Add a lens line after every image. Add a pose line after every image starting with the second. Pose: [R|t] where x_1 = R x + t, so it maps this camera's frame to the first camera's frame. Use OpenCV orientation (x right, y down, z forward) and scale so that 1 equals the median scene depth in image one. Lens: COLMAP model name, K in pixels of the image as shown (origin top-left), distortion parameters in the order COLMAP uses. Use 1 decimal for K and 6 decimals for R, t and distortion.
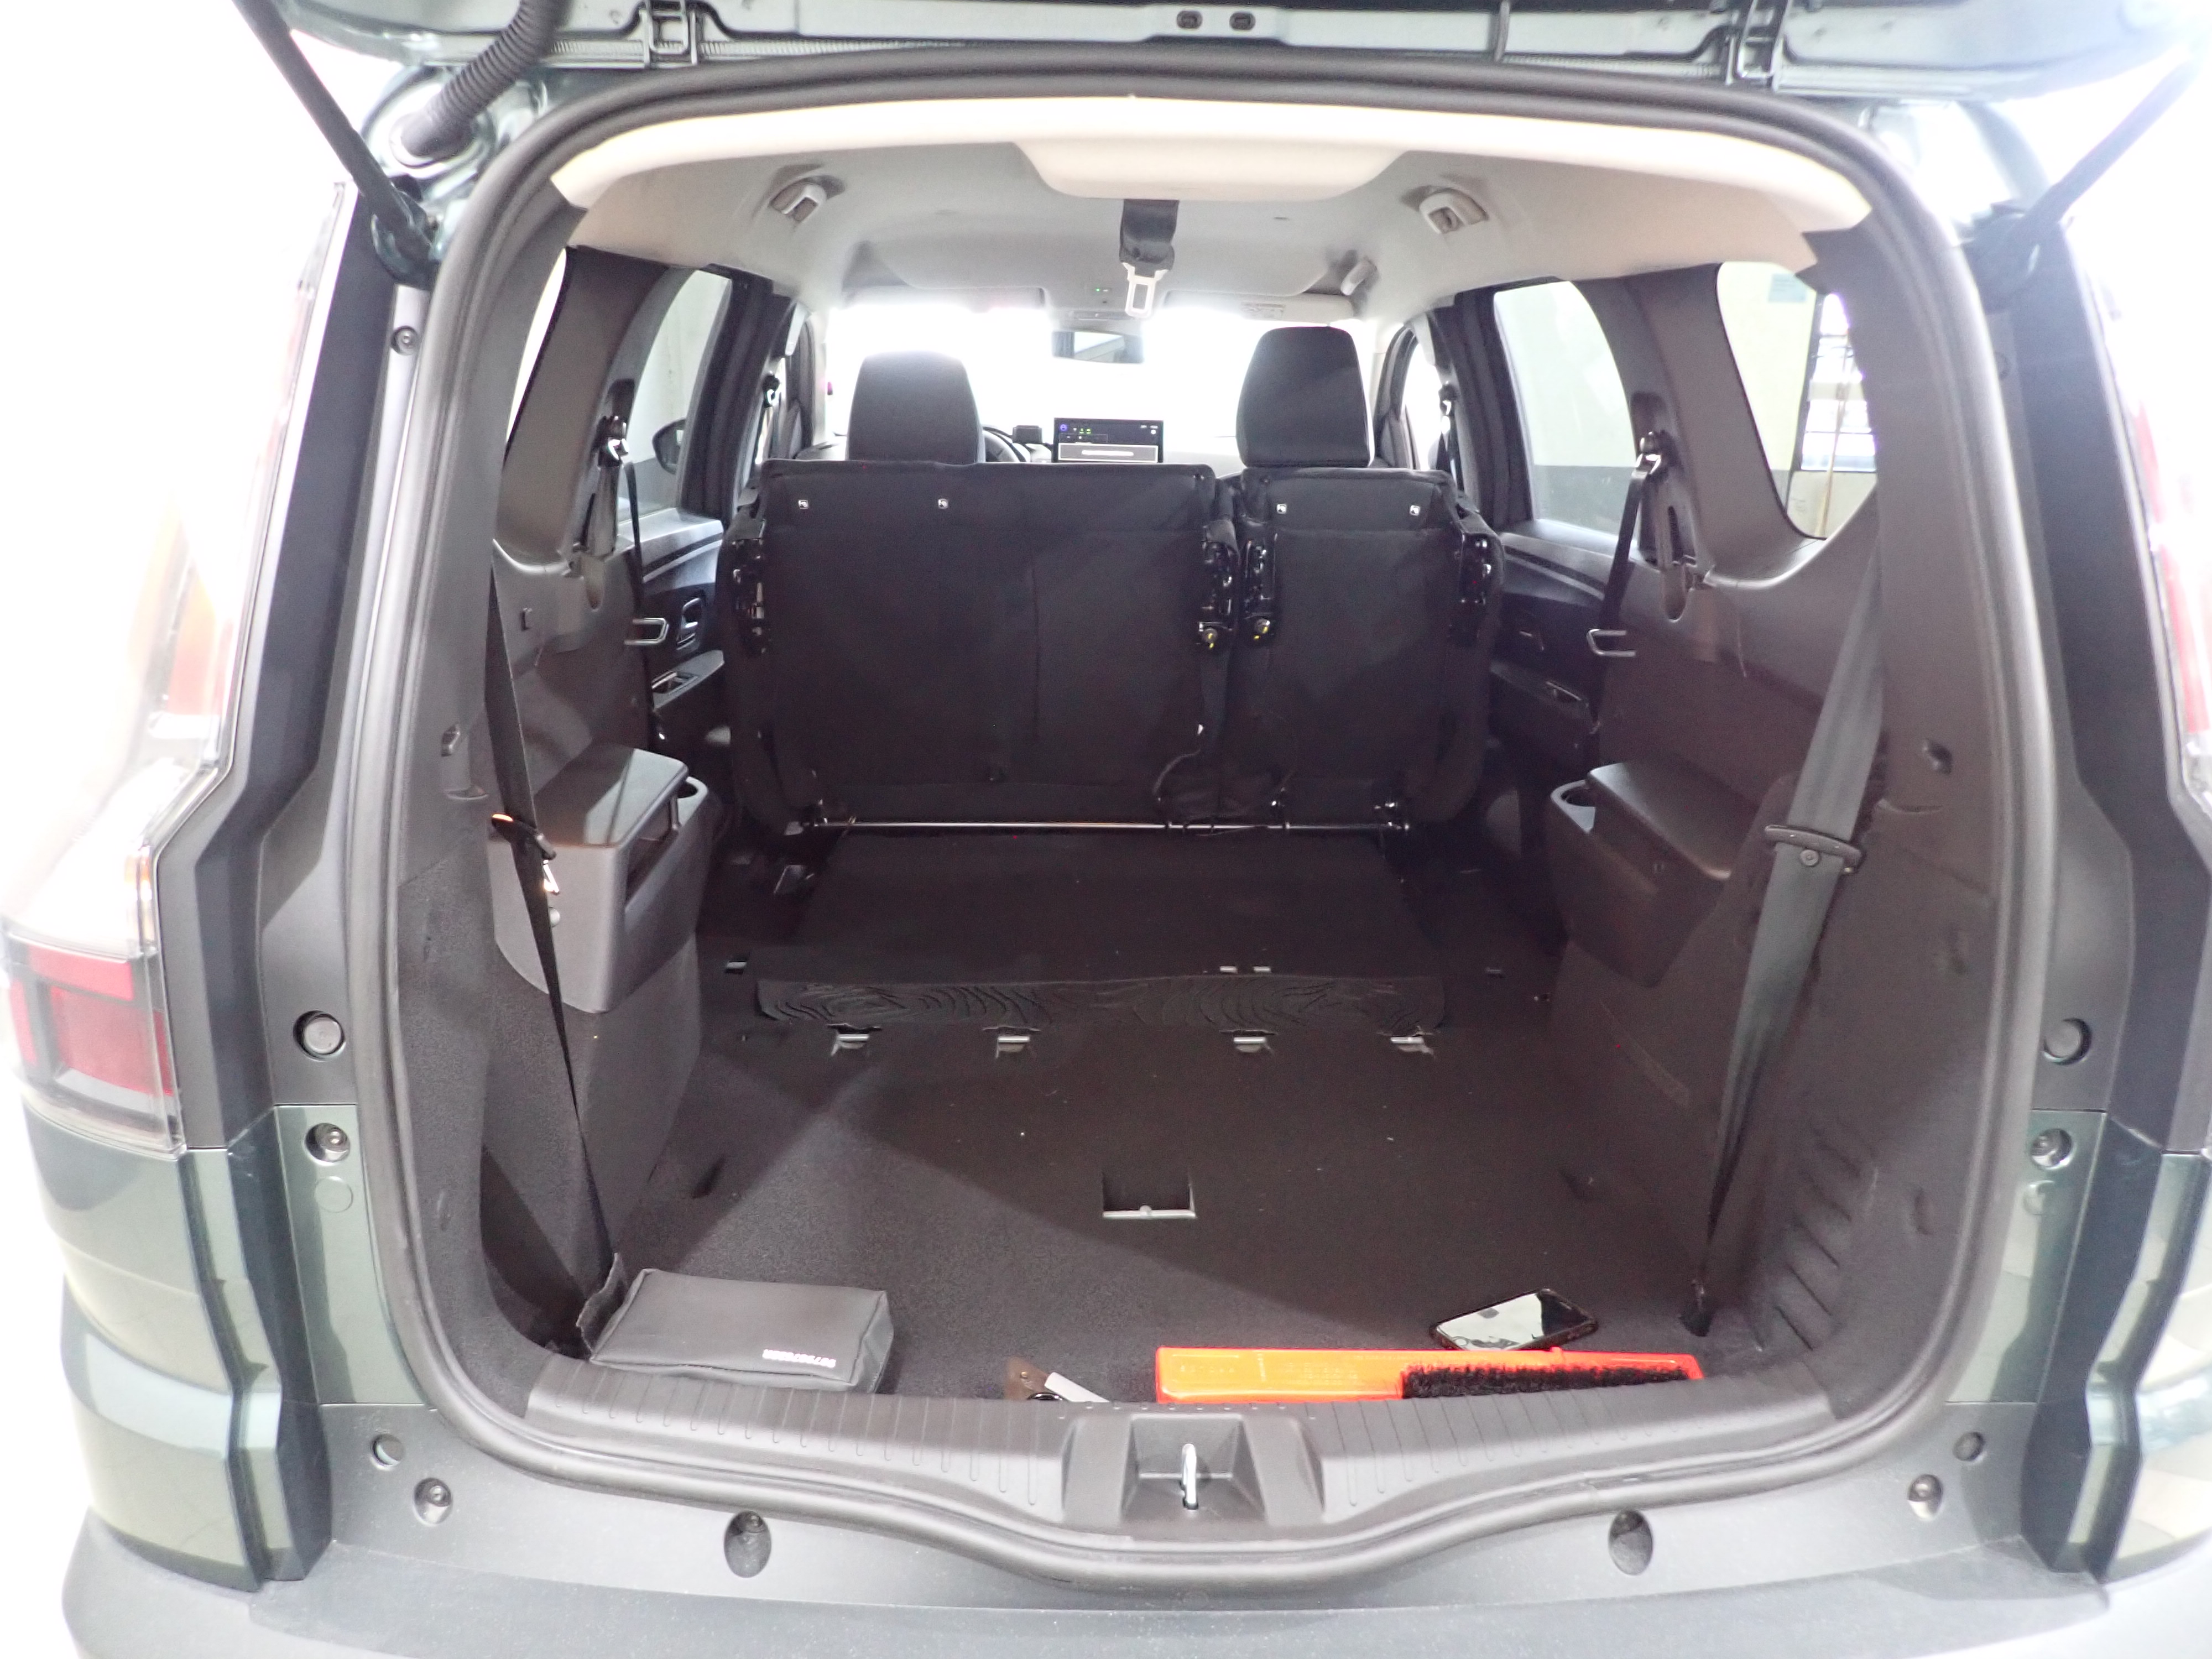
lens RADIAL K [[1644.3, 0, 1091.2], [0, 1644.3, 831.2], [0, 0, 1]] dist [-0.002139, -0.008169]
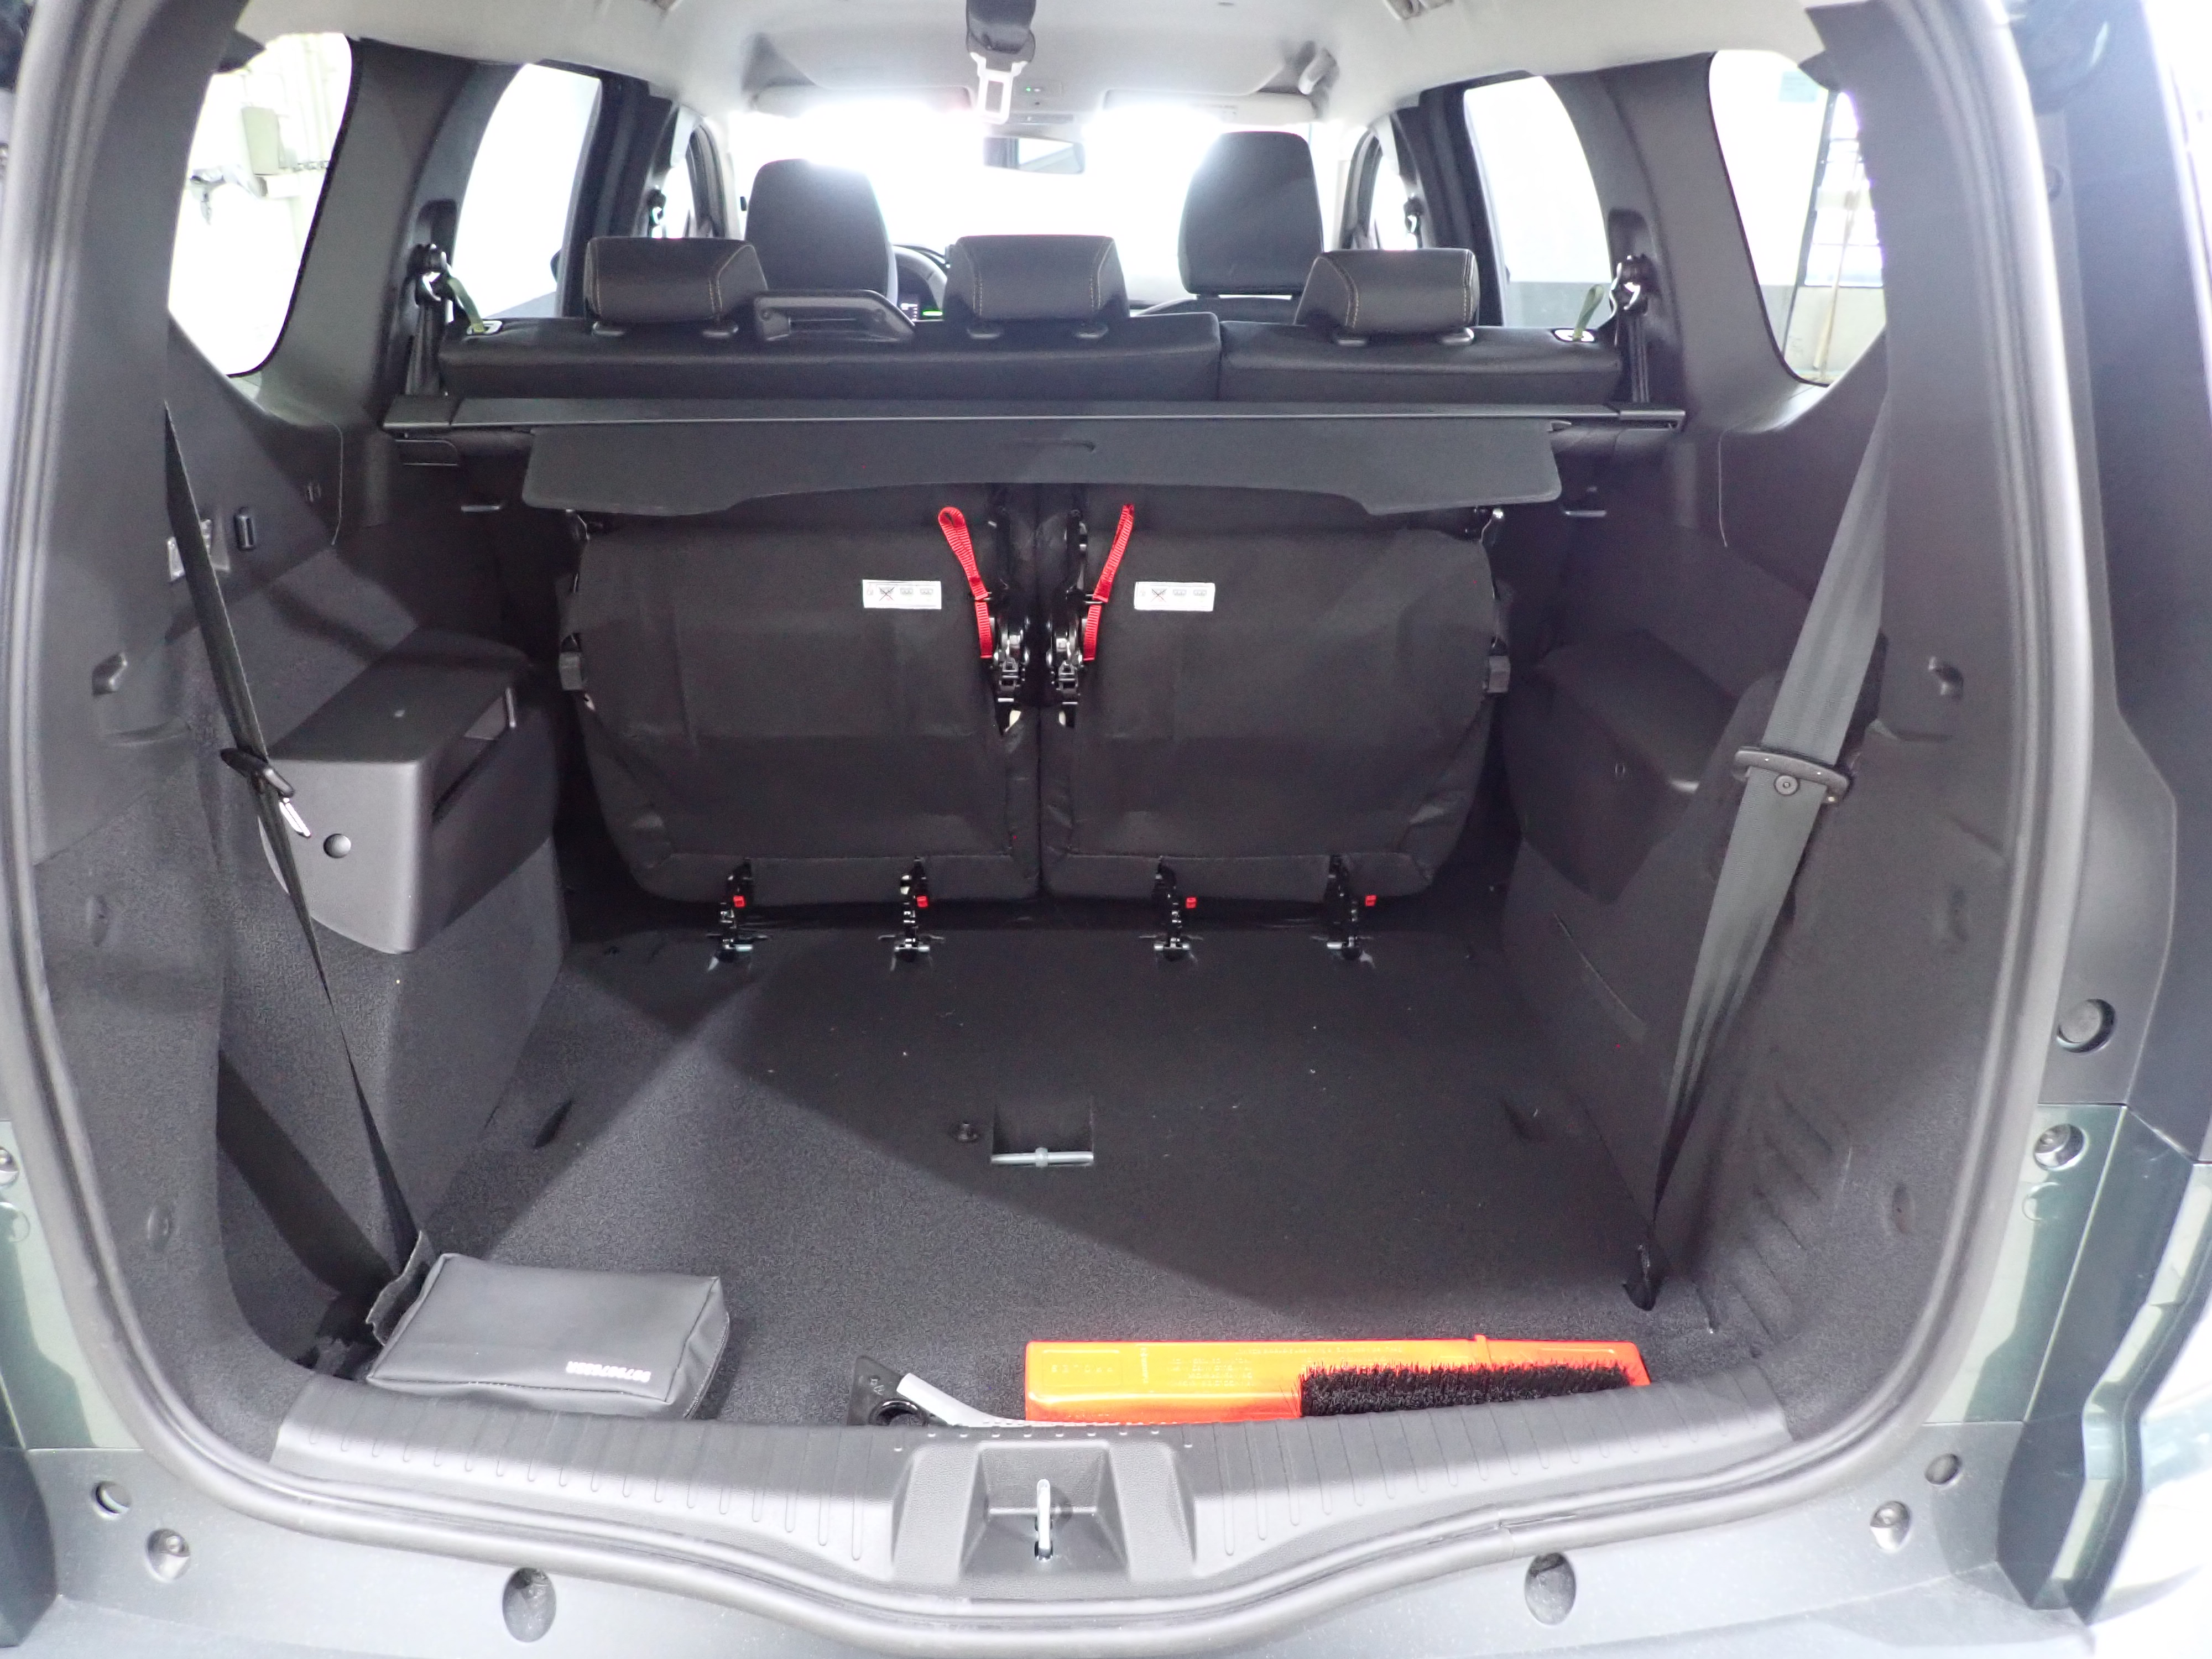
lens RADIAL K [[1644.3, 0, 1094.2], [0, 1644.3, 835.4], [0, 0, 1]] dist [-0.002139, -0.008169]
pose [[0.999944, -0.007731, 0.007215, 0.080086], [0.006912, 0.994199, 0.107330, -0.055069], [-0.008003, -0.107274, 0.994197, 0.172306]]
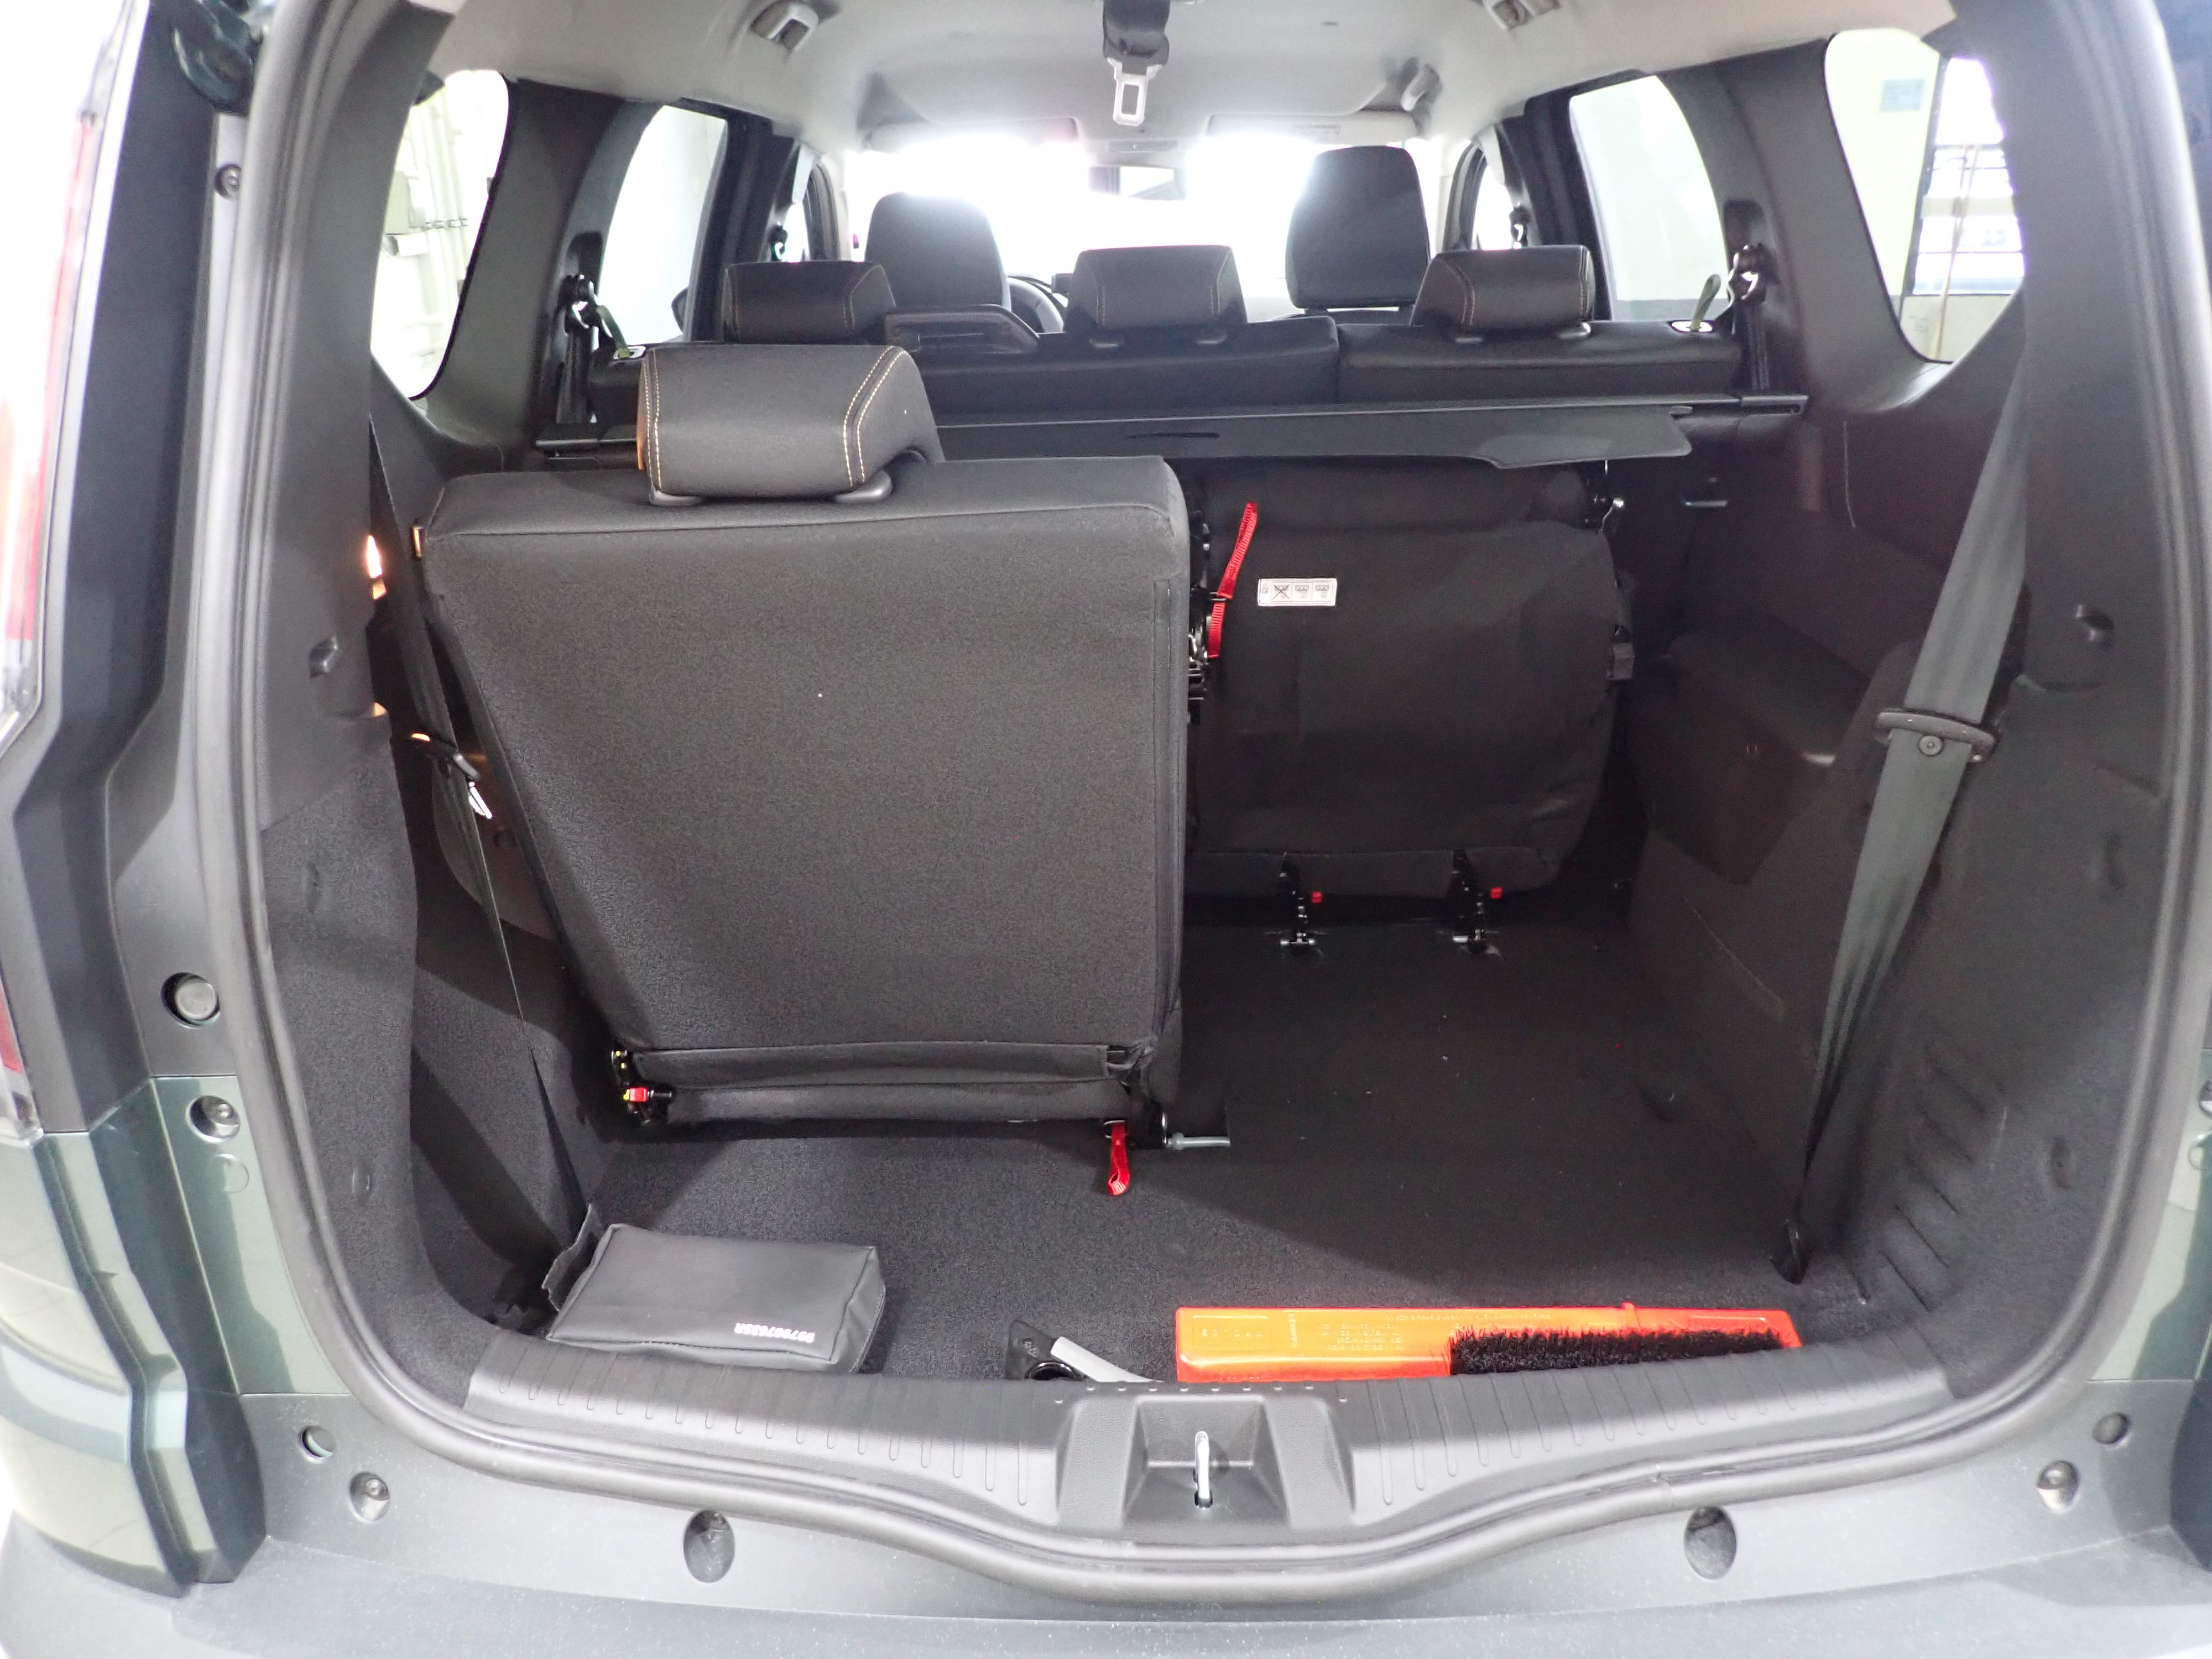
lens RADIAL K [[1644.3, 0, 1090.8], [0, 1644.3, 834.5], [0, 0, 1]] dist [-0.002139, -0.008169]
pose [[0.998331, -0.022328, -0.053260, 0.052534], [0.026723, 0.996167, 0.083285, -0.021402], [0.051197, -0.084569, 0.995101, 0.141395]]
